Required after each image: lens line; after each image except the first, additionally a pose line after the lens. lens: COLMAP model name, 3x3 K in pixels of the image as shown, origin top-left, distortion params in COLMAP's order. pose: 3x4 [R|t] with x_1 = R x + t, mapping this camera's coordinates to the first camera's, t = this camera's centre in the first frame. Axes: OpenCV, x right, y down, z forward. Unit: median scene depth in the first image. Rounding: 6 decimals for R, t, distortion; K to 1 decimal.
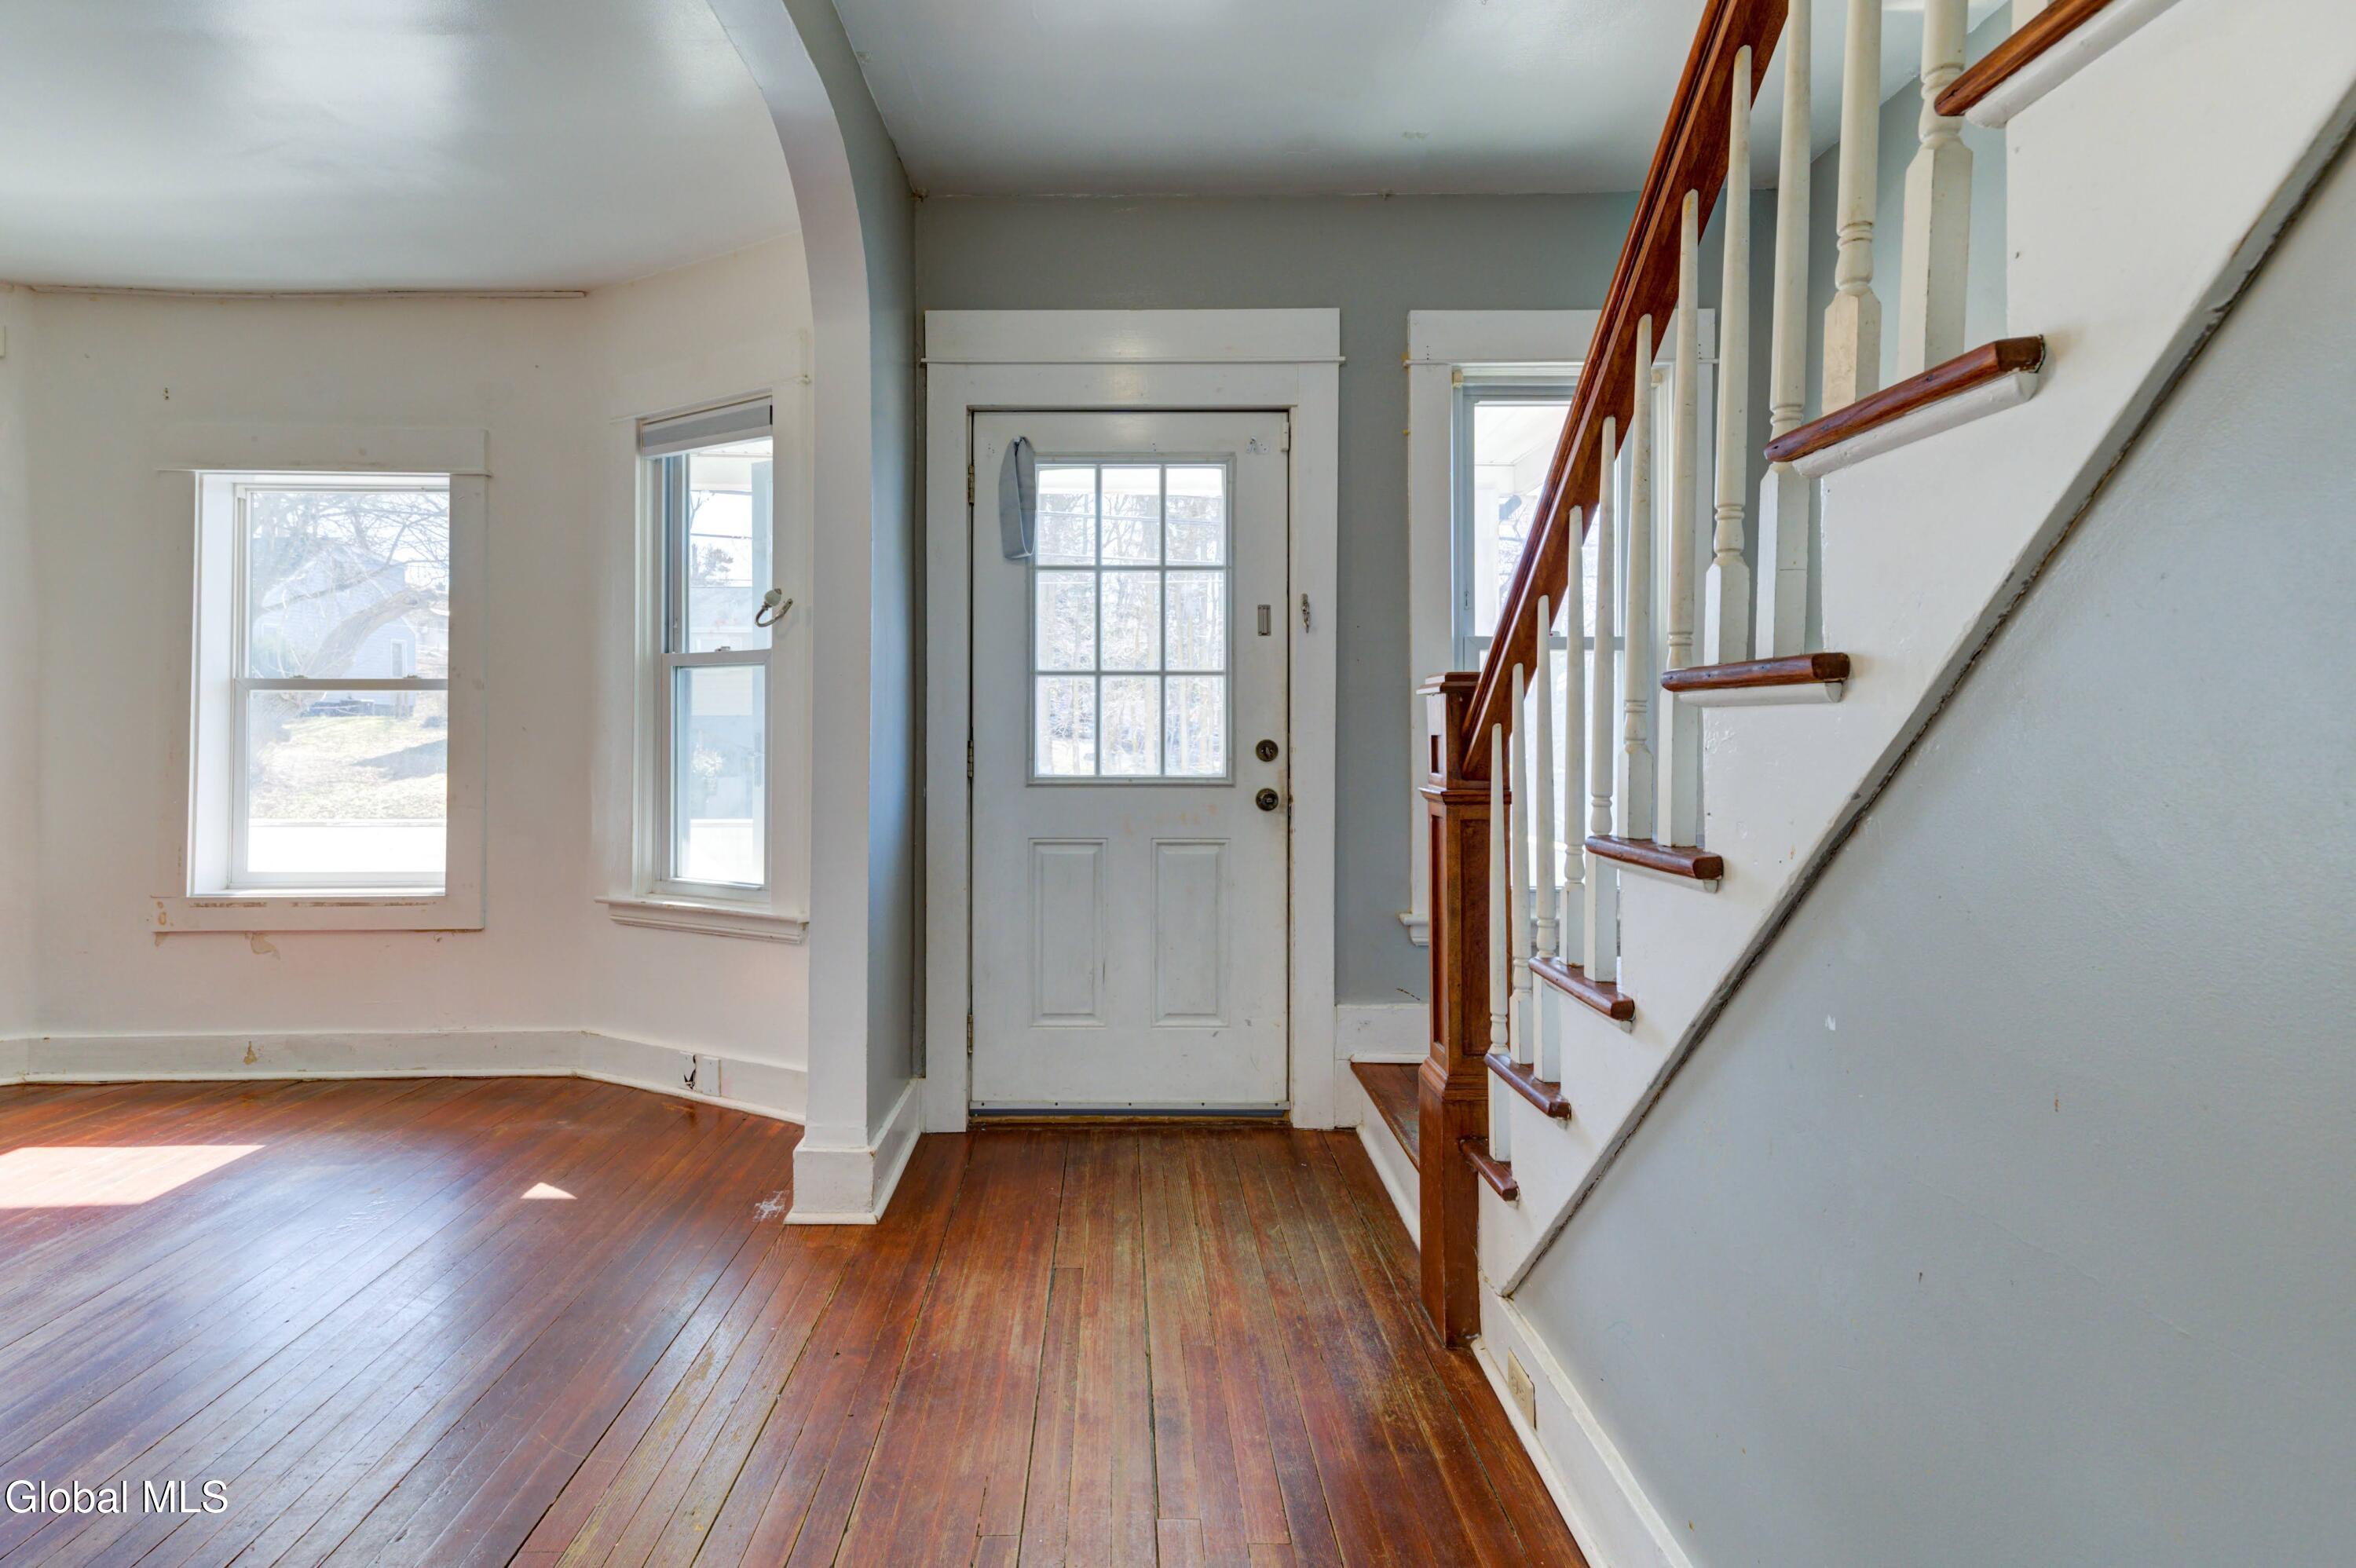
lens RADIAL K [[1243.5, 0, 1188.3], [0, 1243.5, 733.6], [0, 0, 1]] dist [0.033964, 0.001480]
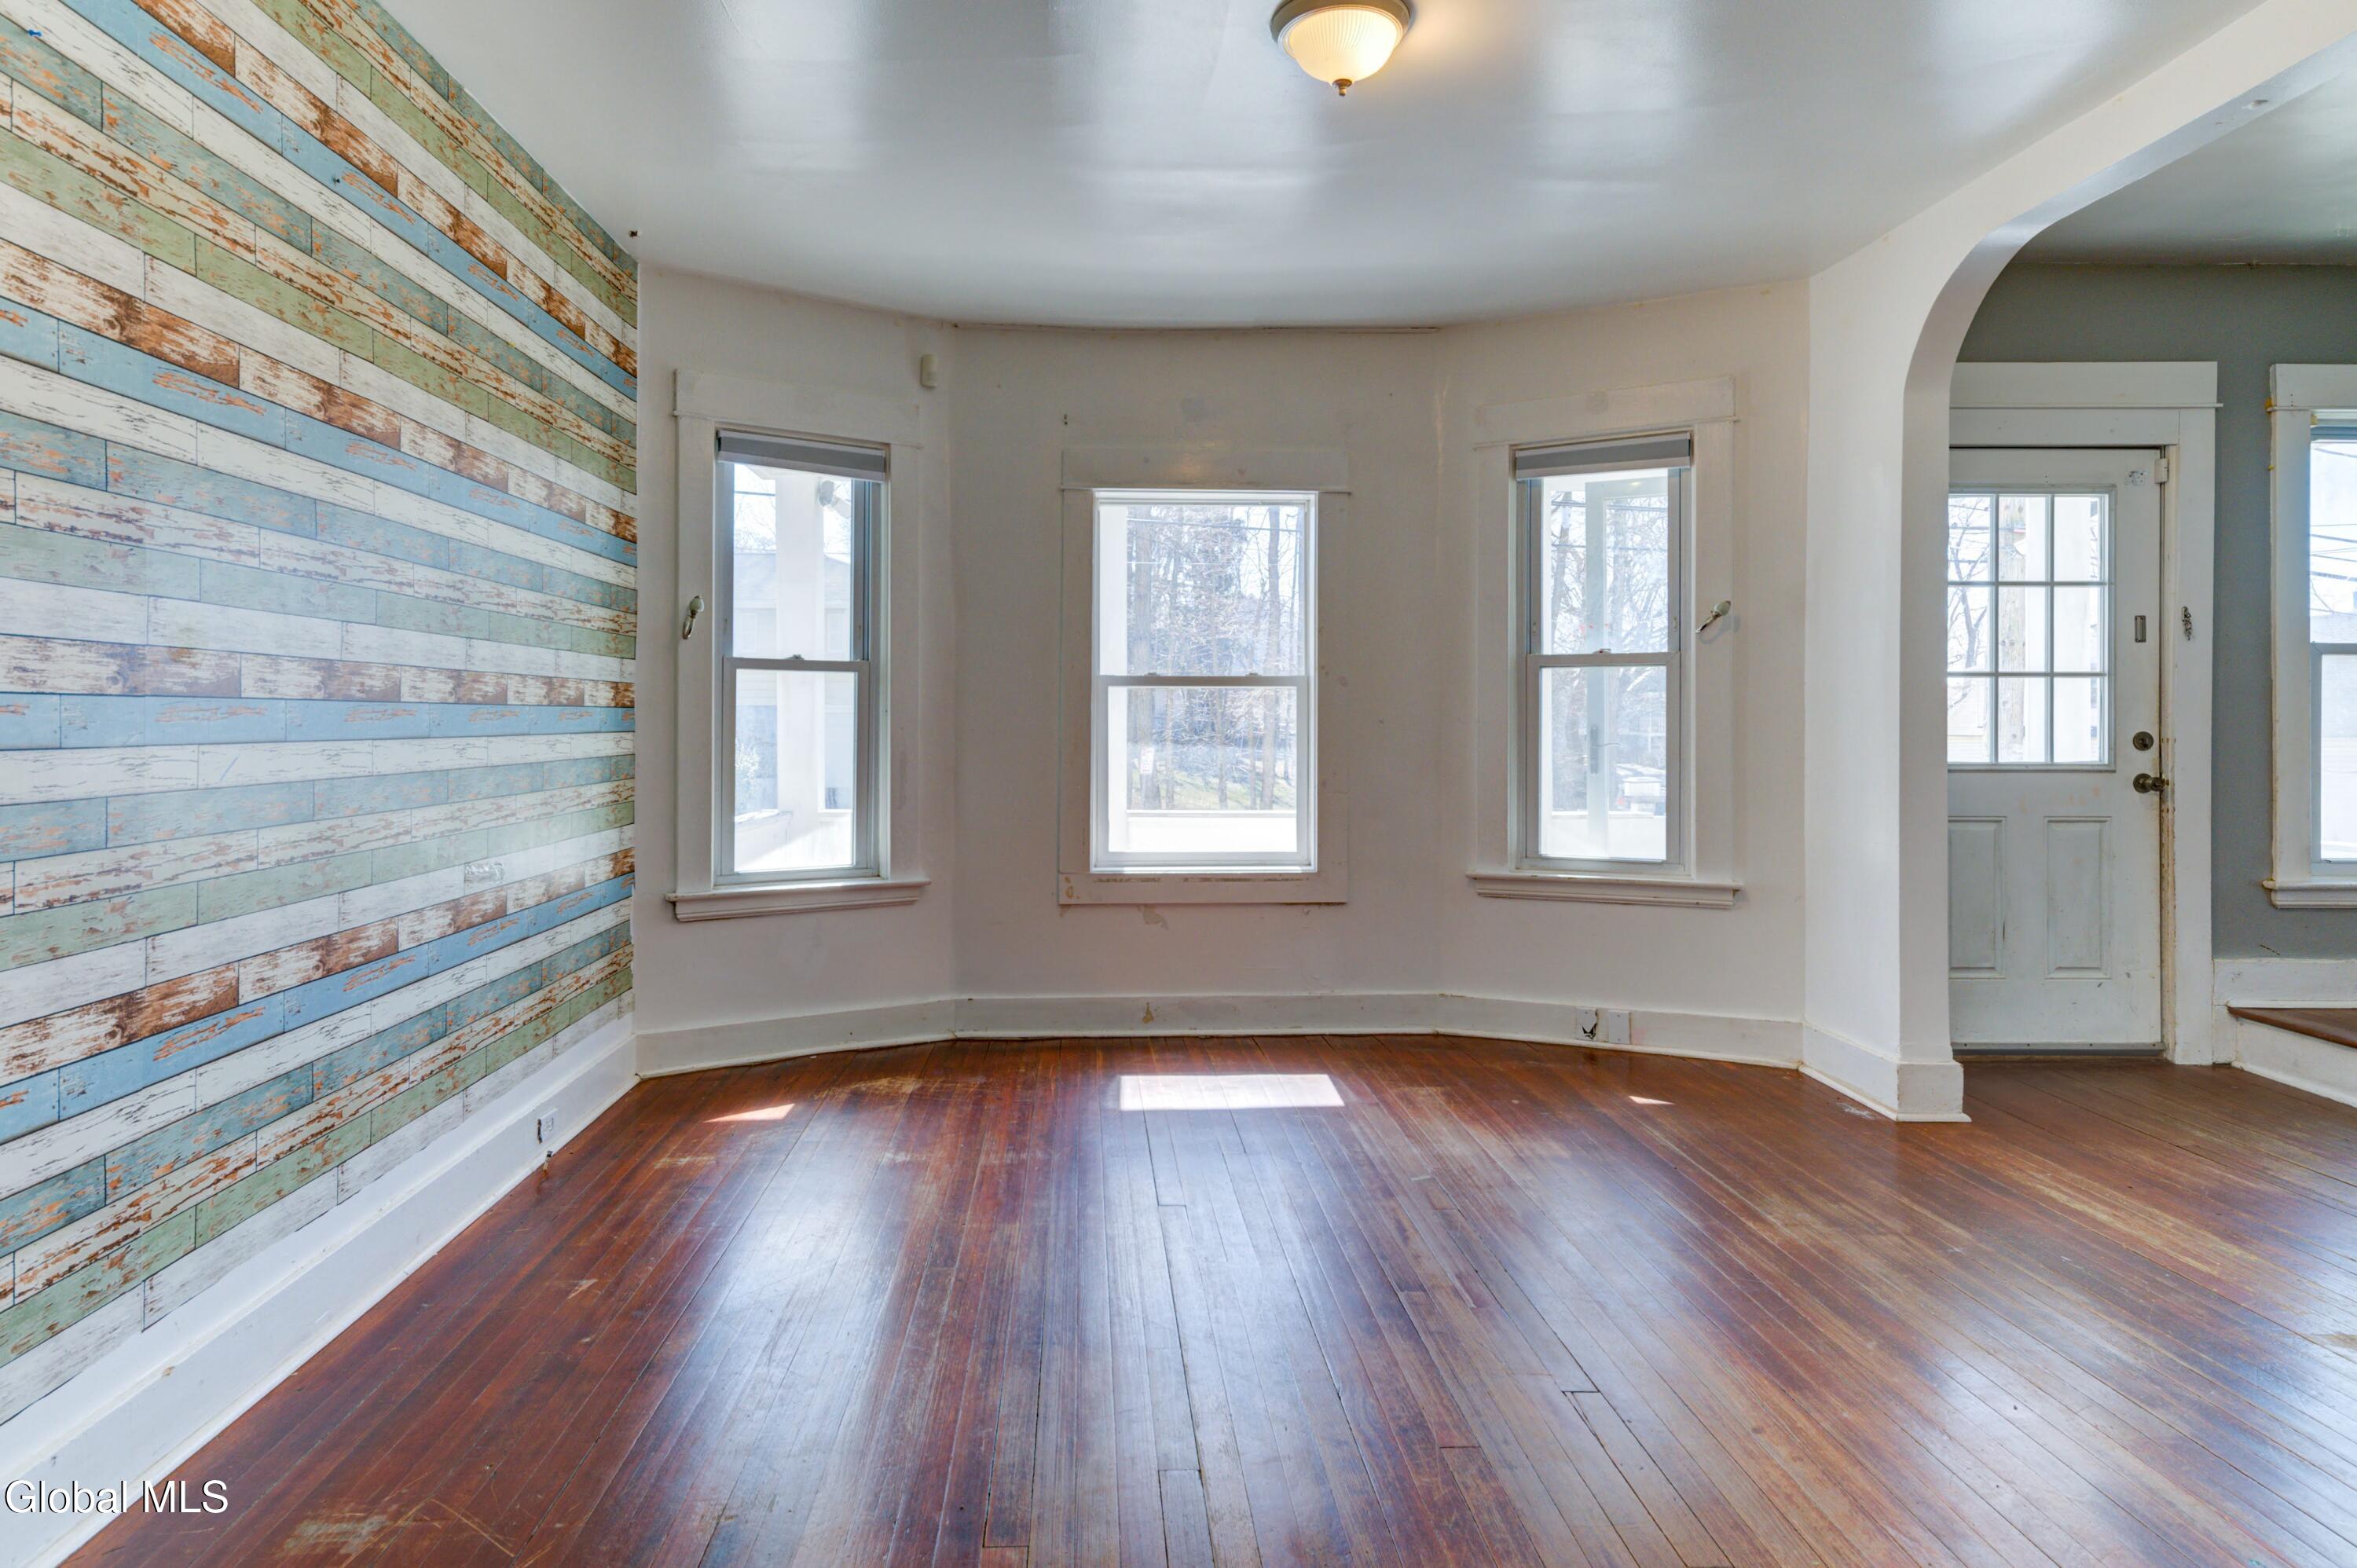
lens RADIAL K [[1436.7, 0, 1211.8], [0, 1436.7, 725.3], [0, 0, 1]] dist [0.014917, 0.001502]
pose [[0.999196, -0.001143, 0.040077, -0.857625], [0.001001, 0.999993, 0.003555, -0.006387], [-0.040080, -0.003513, 0.999190, -0.311590]]
